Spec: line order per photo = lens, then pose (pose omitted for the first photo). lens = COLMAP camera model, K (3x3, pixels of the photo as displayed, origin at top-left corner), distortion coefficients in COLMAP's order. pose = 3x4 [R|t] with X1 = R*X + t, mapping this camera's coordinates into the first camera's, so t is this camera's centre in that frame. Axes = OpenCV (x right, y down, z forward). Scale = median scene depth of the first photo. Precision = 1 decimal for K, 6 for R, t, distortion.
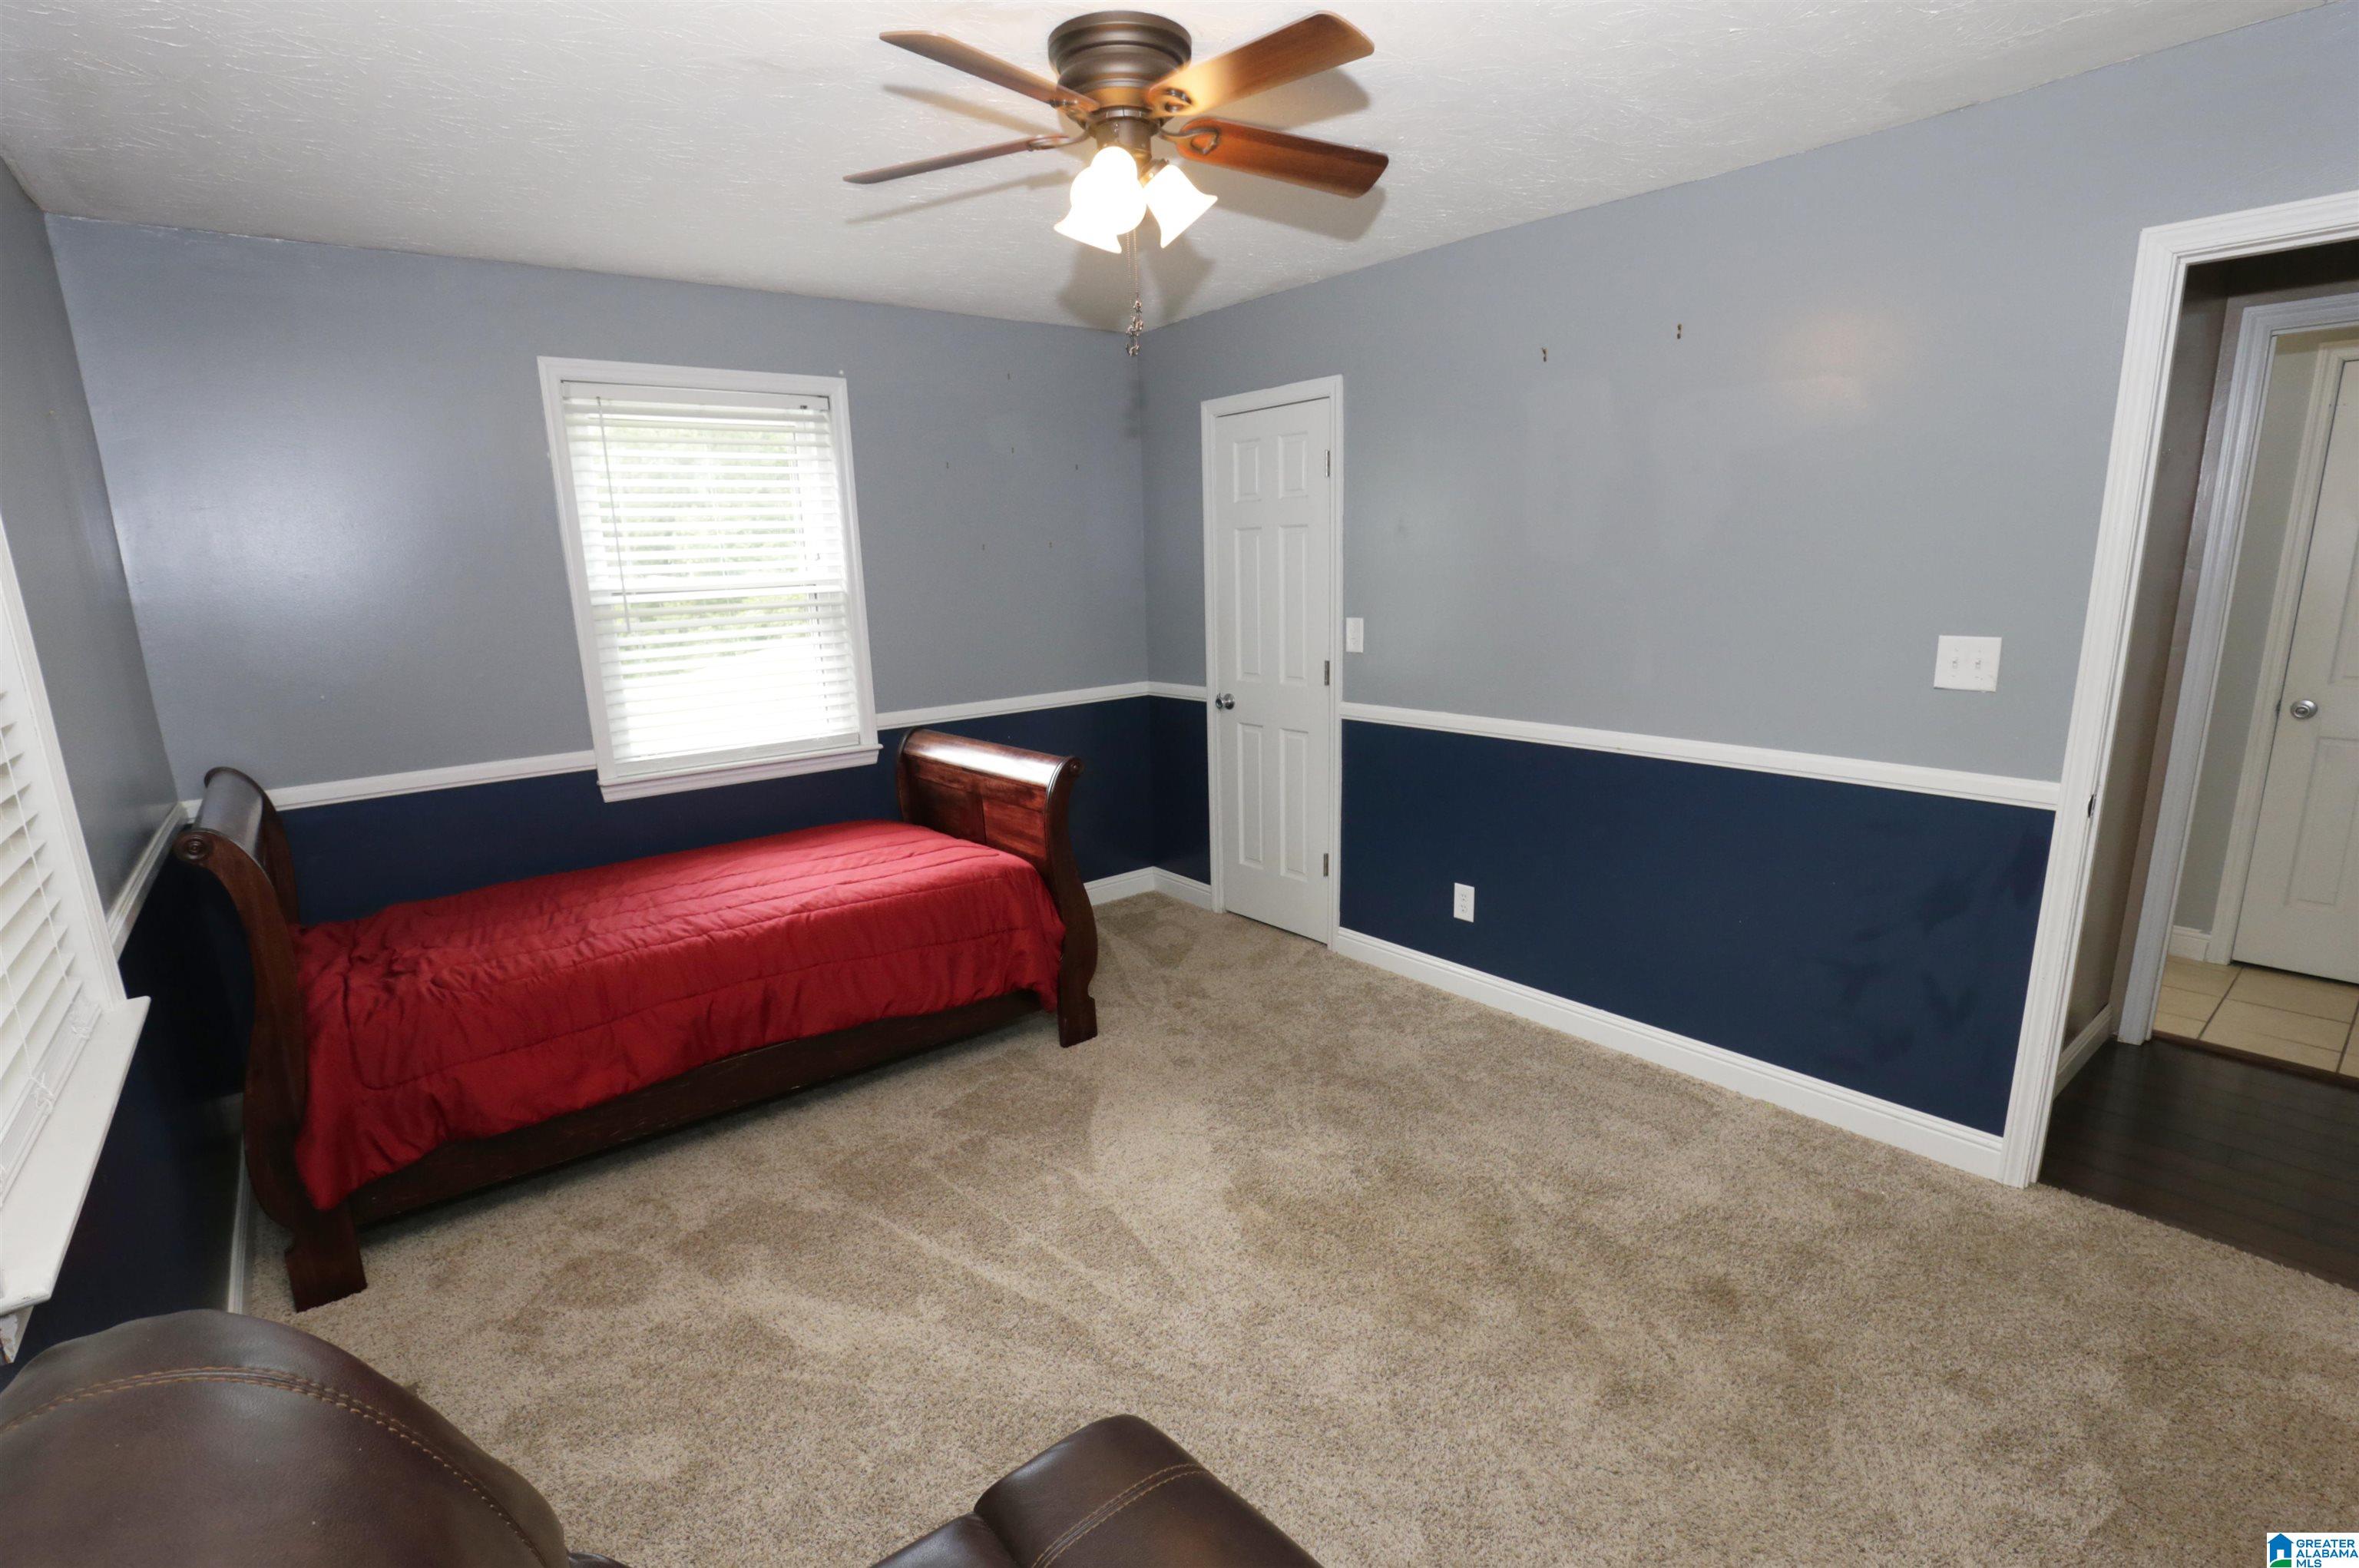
lens RADIAL K [[1086.2, 0, 1178.7], [0, 1086.2, 790.7], [0, 0, 1]] dist [-0.030963, 0.004917]
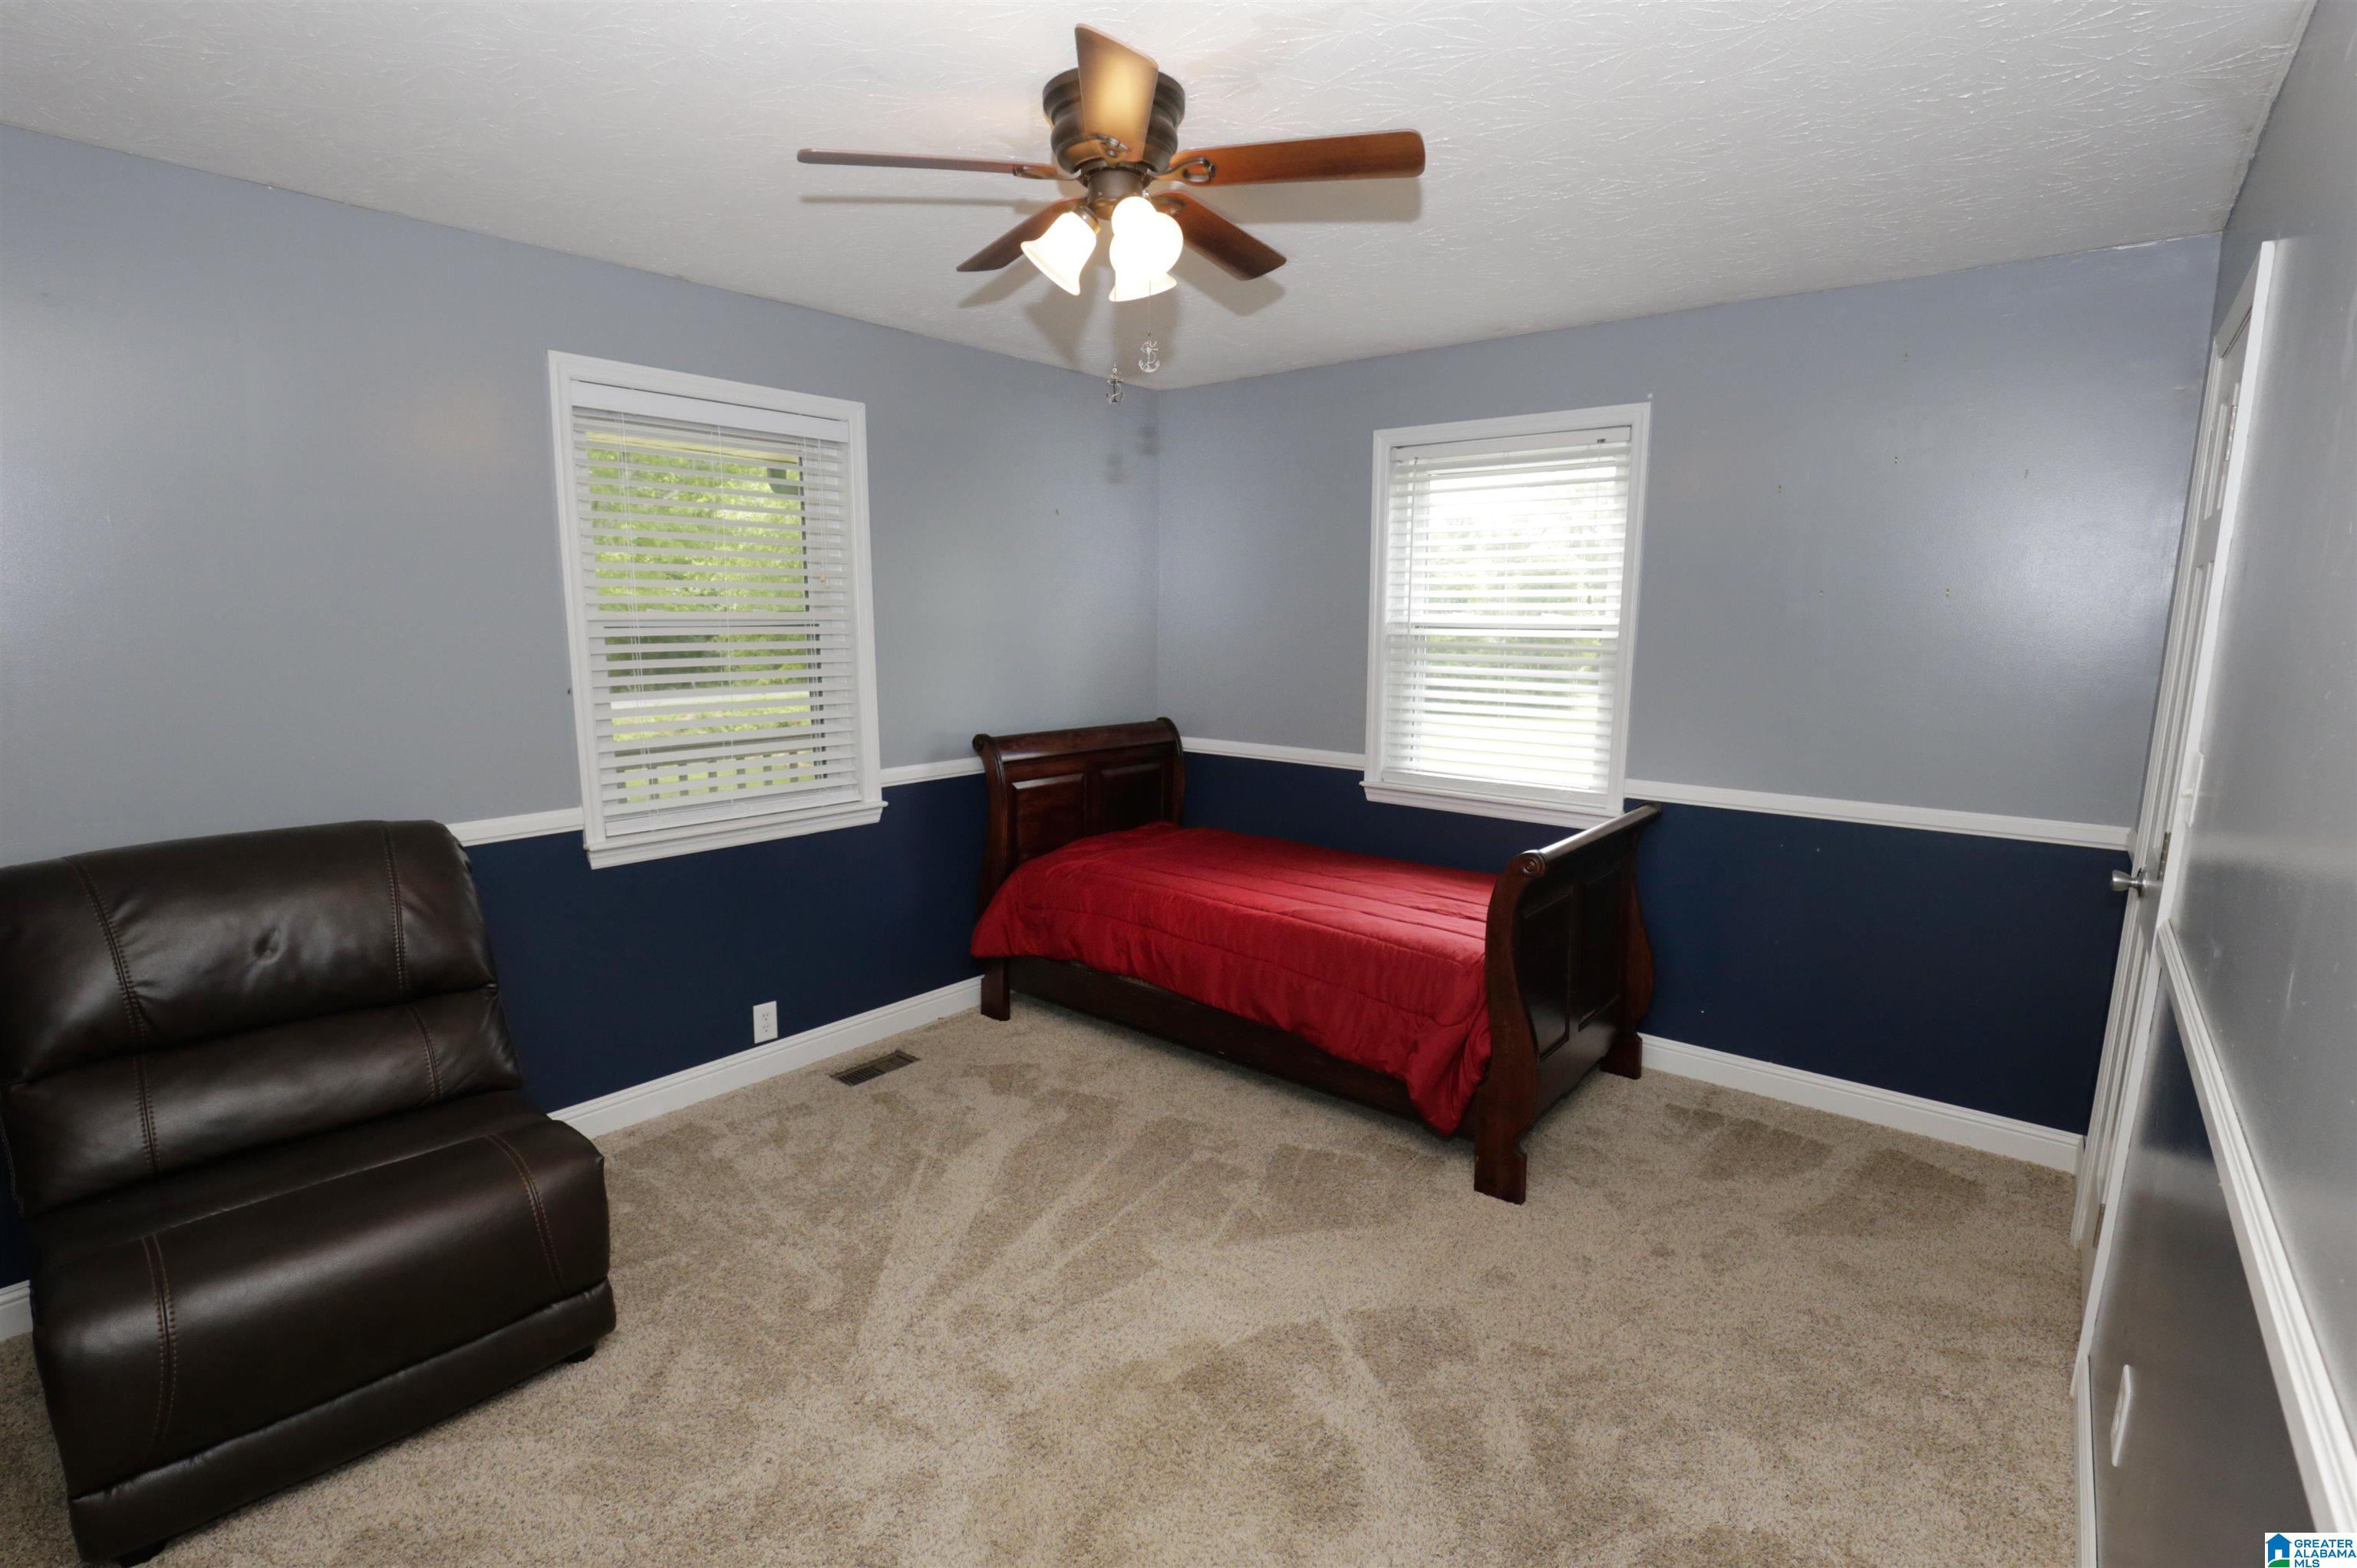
lens RADIAL K [[1085.2, 0, 1180.4], [0, 1085.2, 794.4], [0, 0, 1]] dist [-0.030963, 0.004917]
pose [[0.207784, 0.185236, -0.960475, 0.614565], [-0.223427, 0.964936, 0.137762, -0.123373], [0.952316, 0.185972, 0.241886, 0.560202]]
